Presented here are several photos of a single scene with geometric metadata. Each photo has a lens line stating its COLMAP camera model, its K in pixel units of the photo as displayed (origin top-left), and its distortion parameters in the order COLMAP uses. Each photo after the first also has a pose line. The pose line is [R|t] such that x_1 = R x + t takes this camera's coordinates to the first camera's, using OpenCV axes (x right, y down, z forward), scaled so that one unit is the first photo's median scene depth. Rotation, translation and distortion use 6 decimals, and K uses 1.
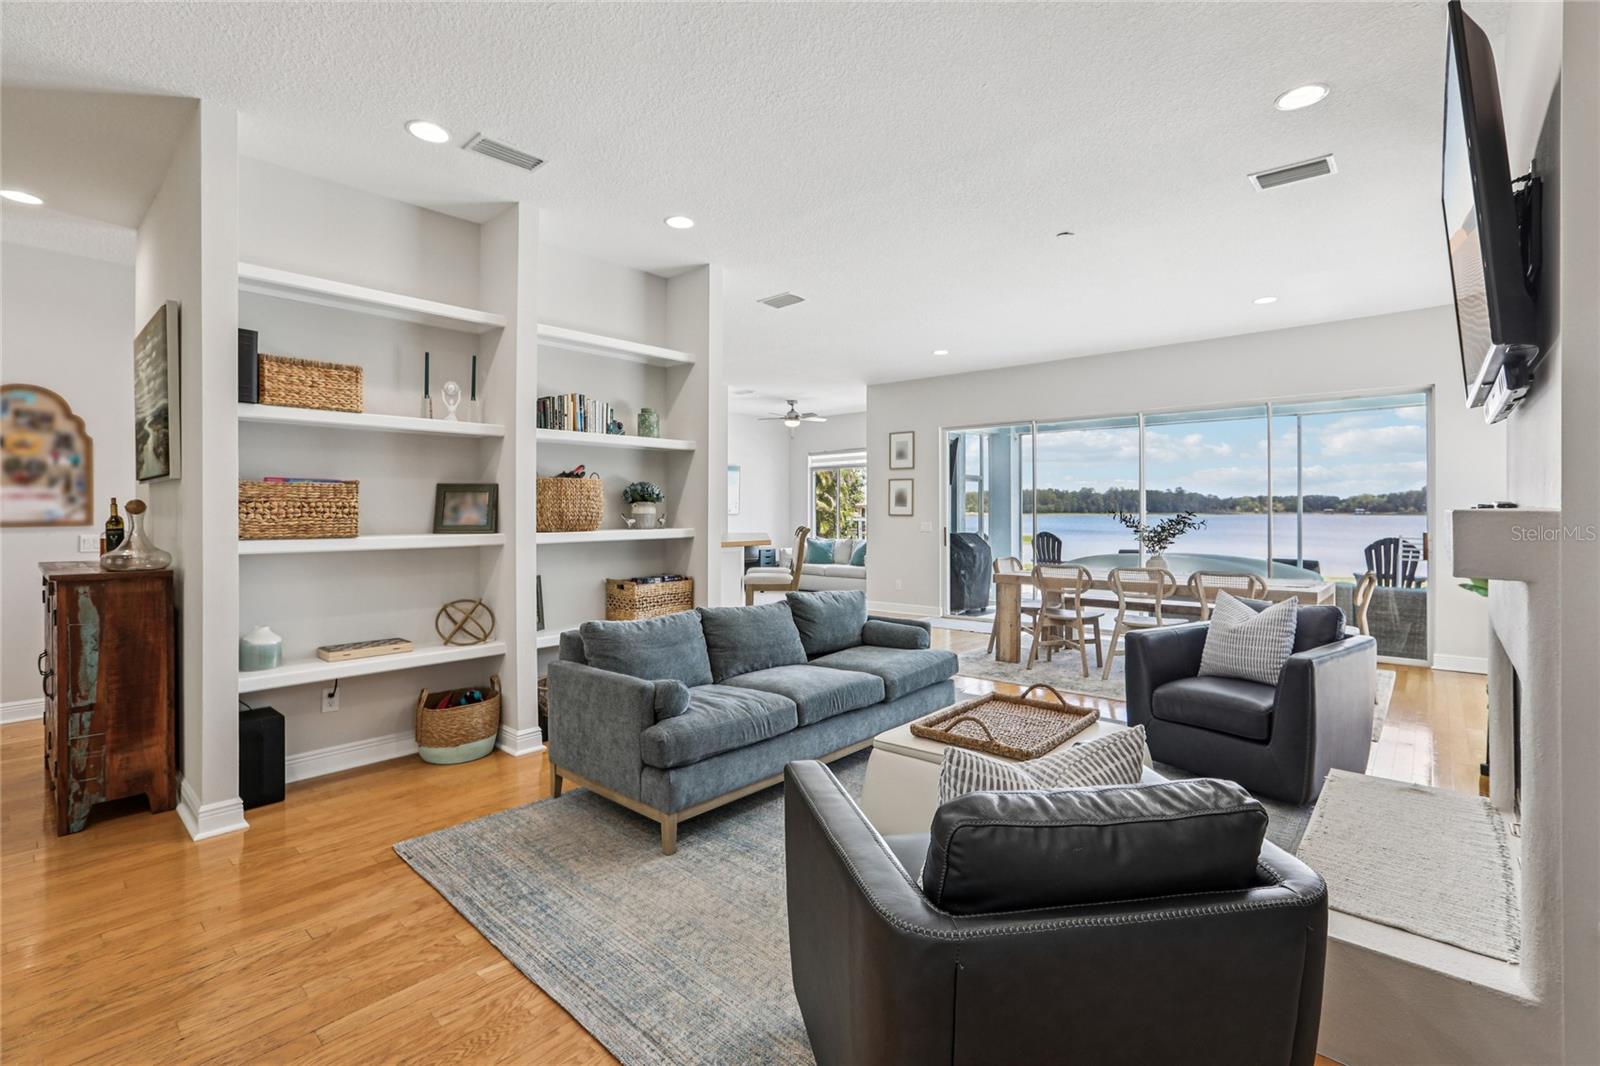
lens RADIAL K [[724.7, 0, 803.1], [0, 724.7, 519.2], [0, 0, 1]] dist [-0.042988, 0.021346]
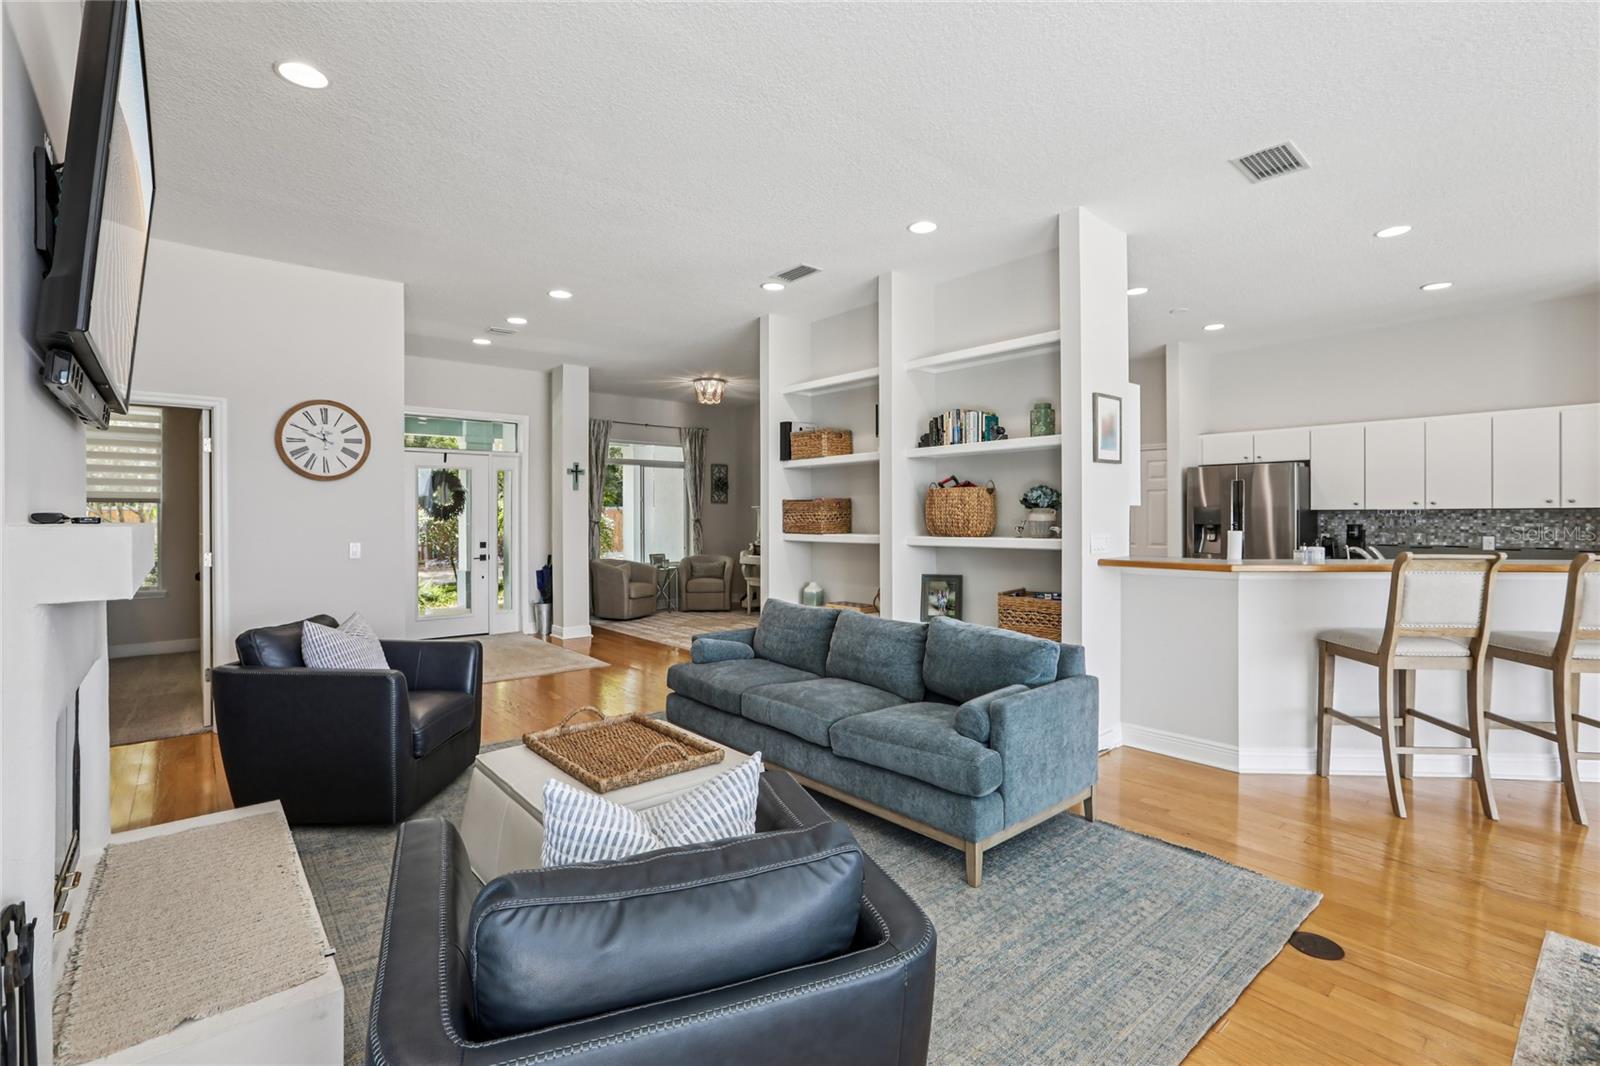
lens RADIAL K [[724.7, 0, 803.1], [0, 724.7, 519.2], [0, 0, 1]] dist [-0.042988, 0.021346]
pose [[-0.135381, 0.000775, -0.990793, 0.809602], [-0.013674, 0.999903, 0.002650, -0.009187], [0.990699, 0.013907, -0.135357, 0.940993]]
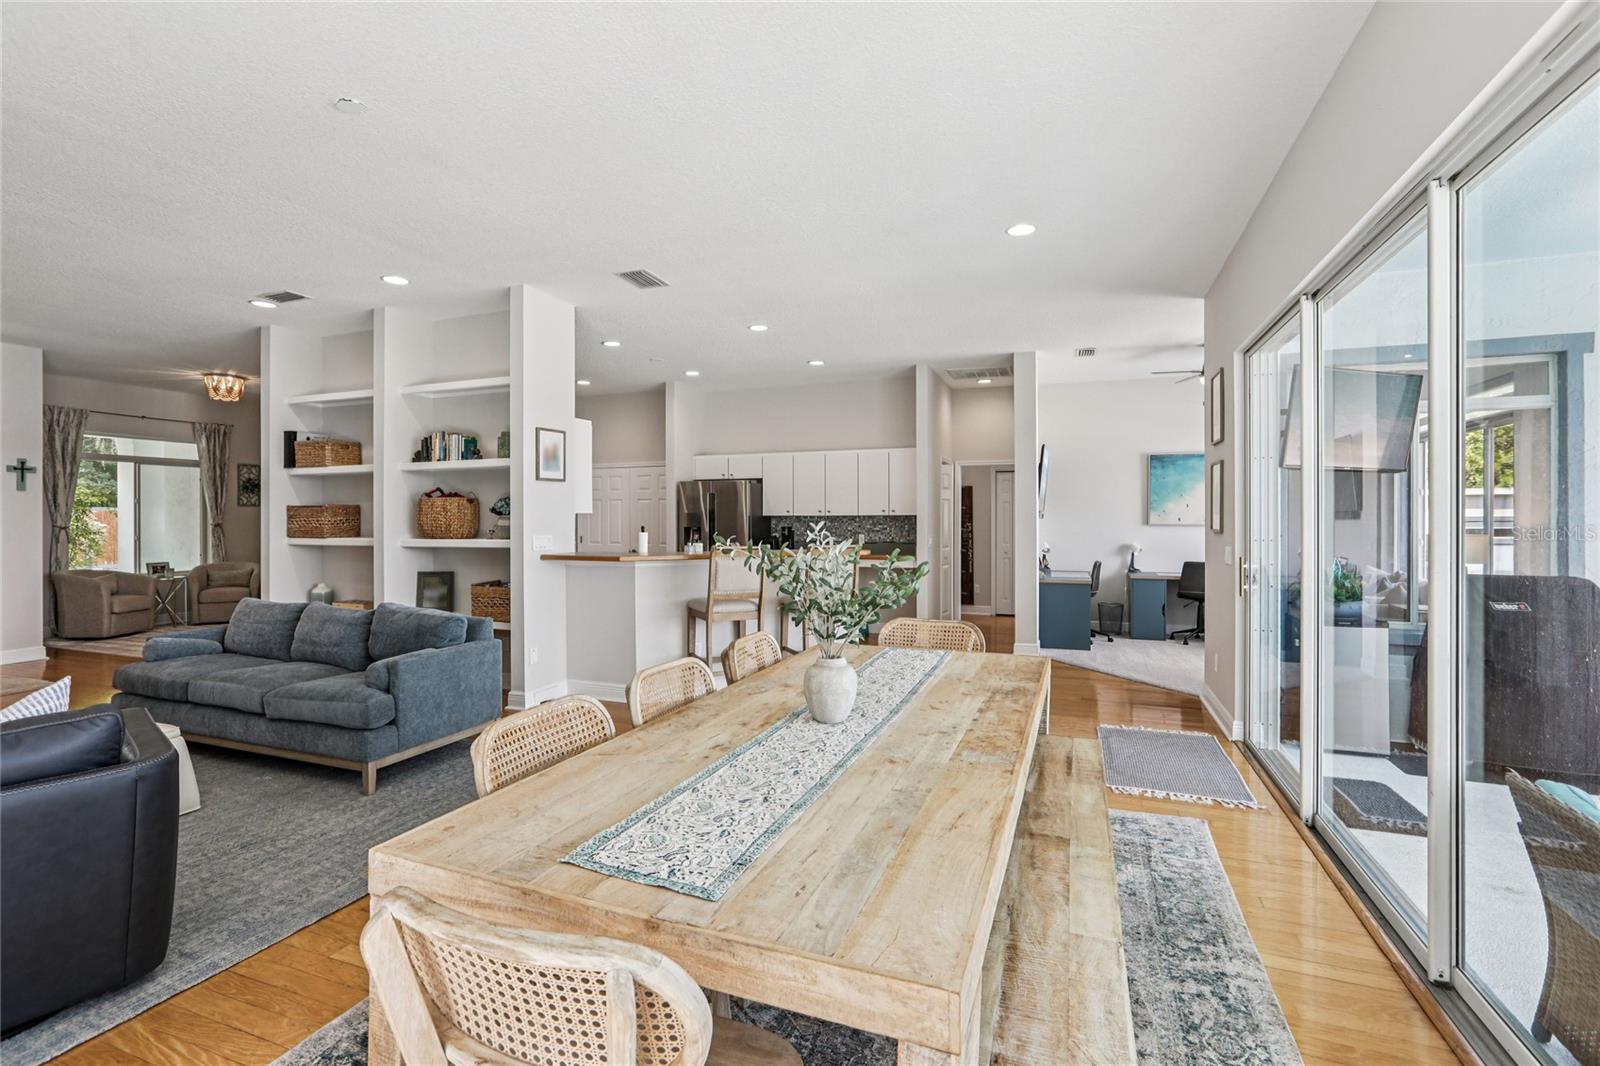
lens RADIAL K [[724.7, 0, 803.1], [0, 724.7, 519.2], [0, 0, 1]] dist [-0.042988, 0.021346]
pose [[0.352889, -0.002701, -0.935661, 1.130438], [-0.011485, 0.999908, -0.007218, -0.016588], [0.935595, 0.013293, 0.352826, 1.176821]]
